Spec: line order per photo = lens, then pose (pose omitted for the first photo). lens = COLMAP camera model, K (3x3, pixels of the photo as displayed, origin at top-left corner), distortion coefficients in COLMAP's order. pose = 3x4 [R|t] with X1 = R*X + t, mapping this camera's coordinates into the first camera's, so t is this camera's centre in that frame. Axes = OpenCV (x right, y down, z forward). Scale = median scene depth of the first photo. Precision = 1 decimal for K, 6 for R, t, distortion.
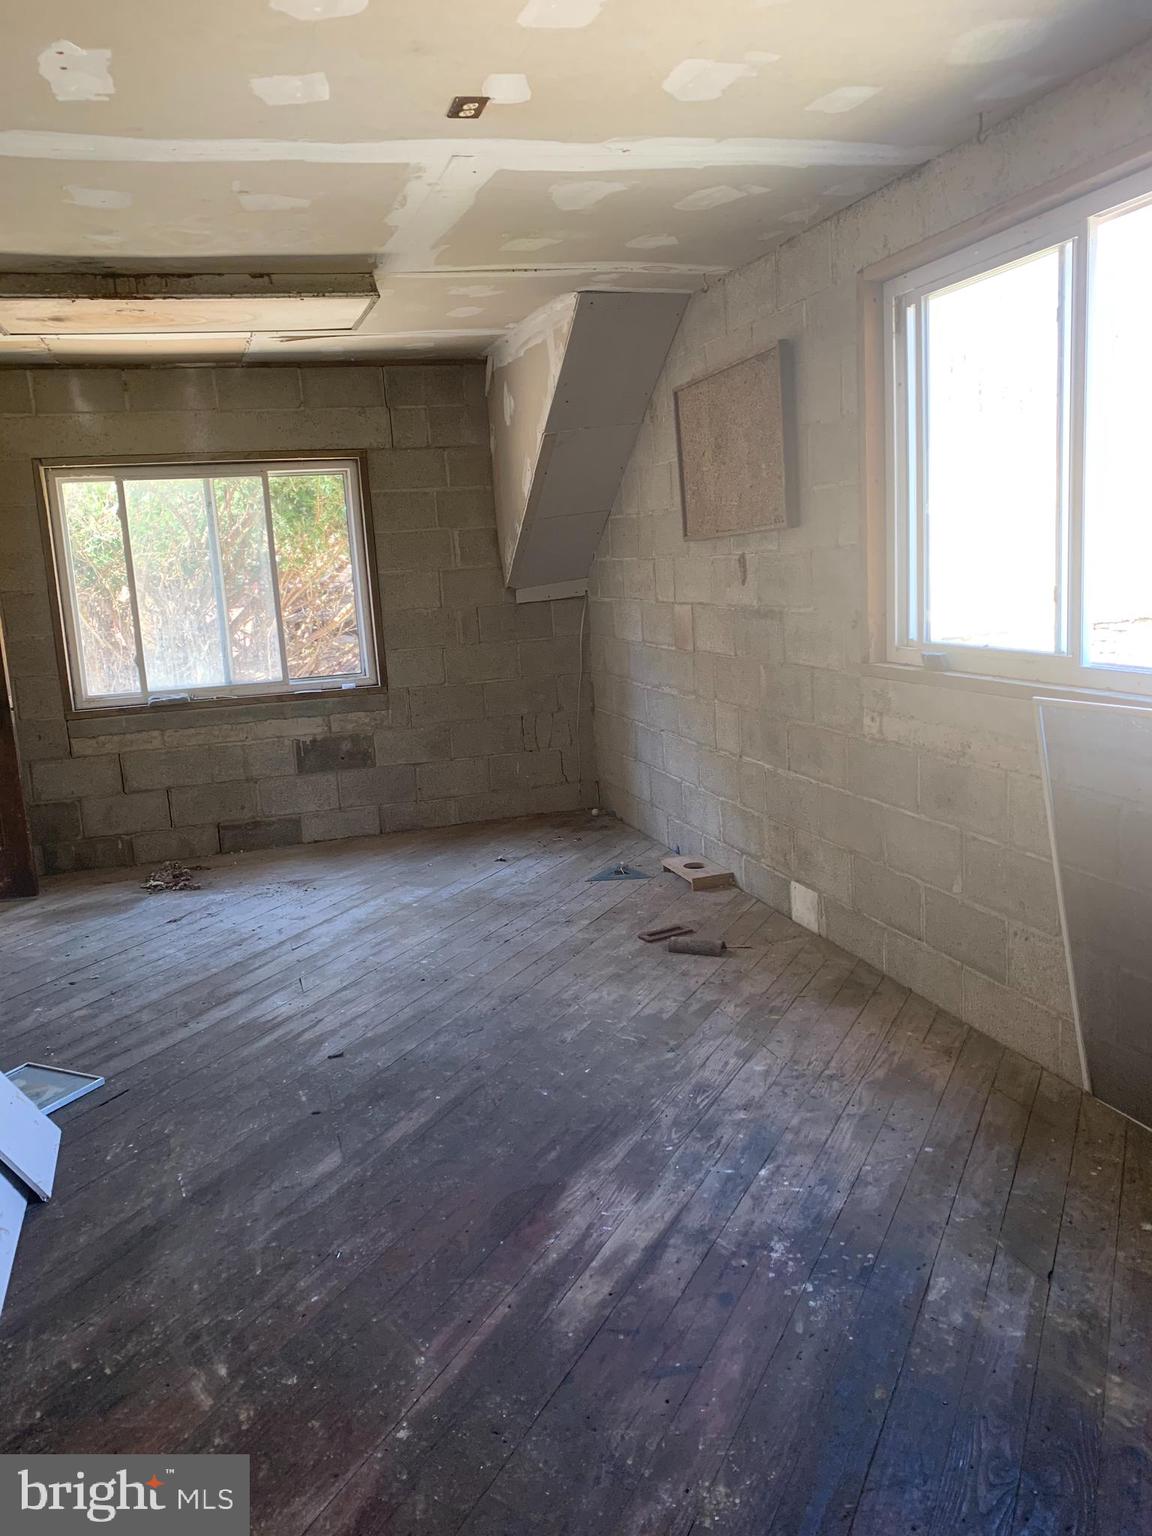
lens RADIAL K [[1174.6, 0, 579.9], [0, 1174.6, 743.9], [0, 0, 1]] dist [0.087852, -0.065001]
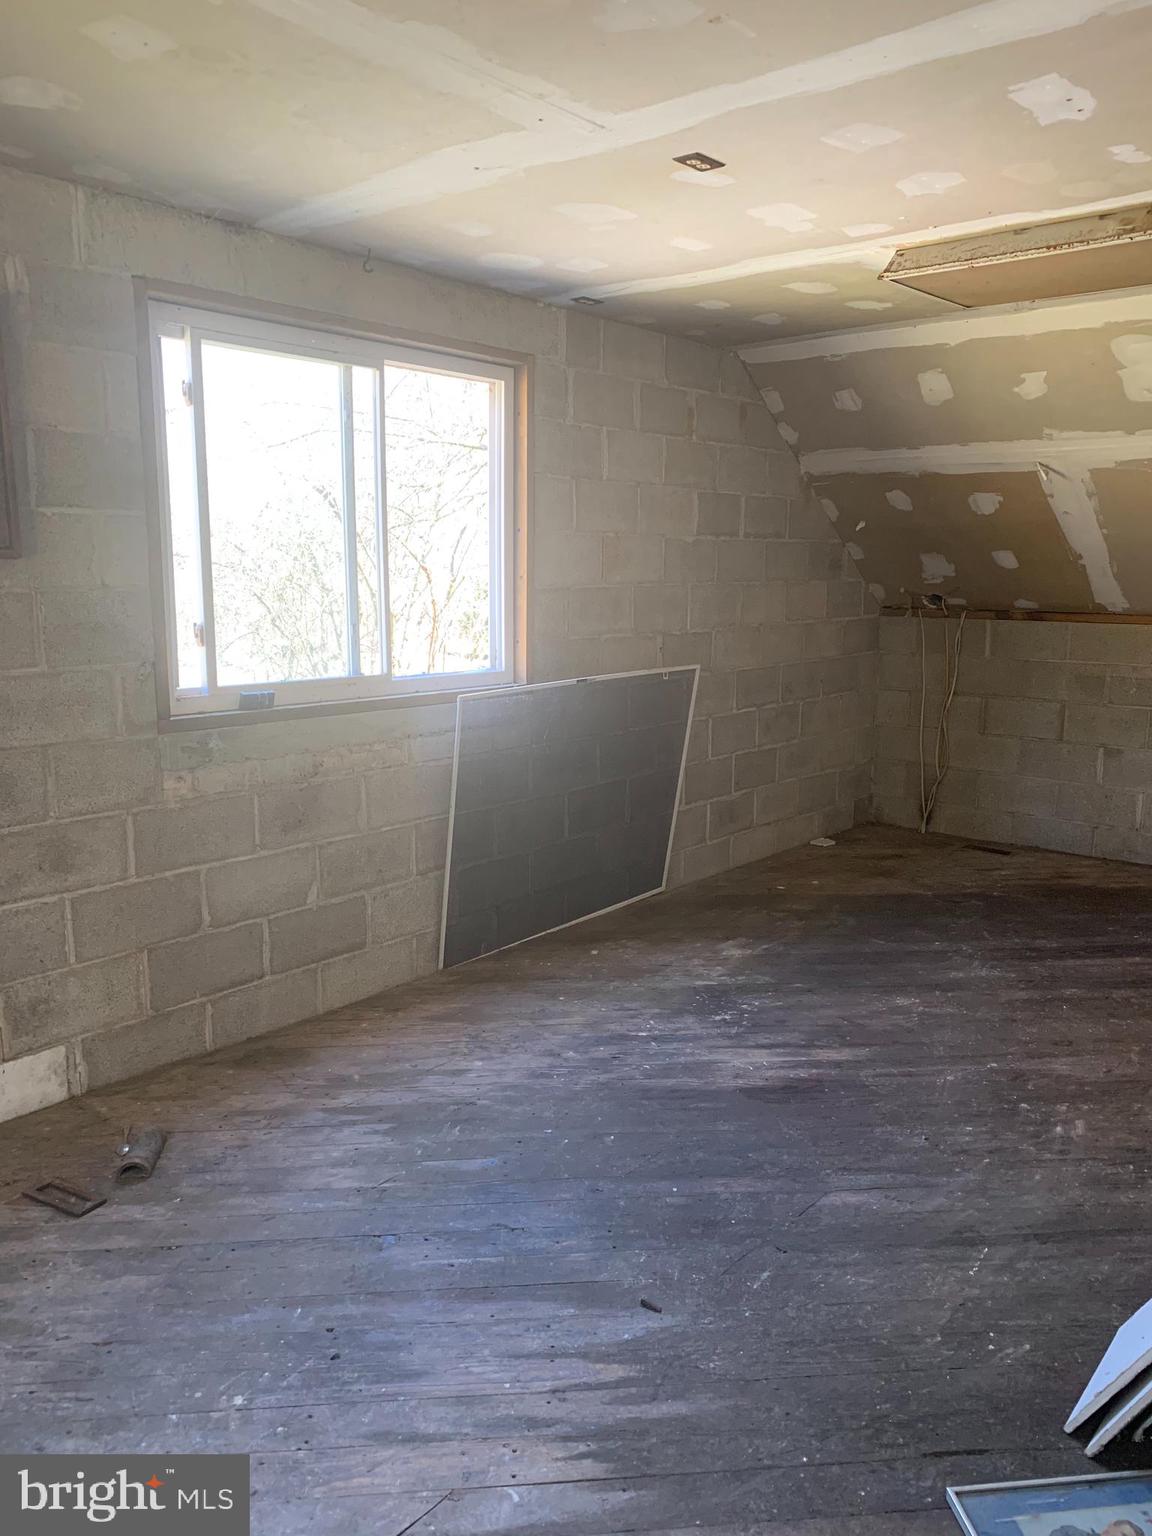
lens RADIAL K [[1184.3, 0, 560.3], [0, 1184.3, 760.6], [0, 0, 1]] dist [0.066572, -0.070710]
pose [[-0.517894, -0.072534, 0.852364, -0.792861], [0.169631, 0.967905, 0.185433, -0.180957], [-0.838458, 0.240622, -0.488968, 1.410405]]
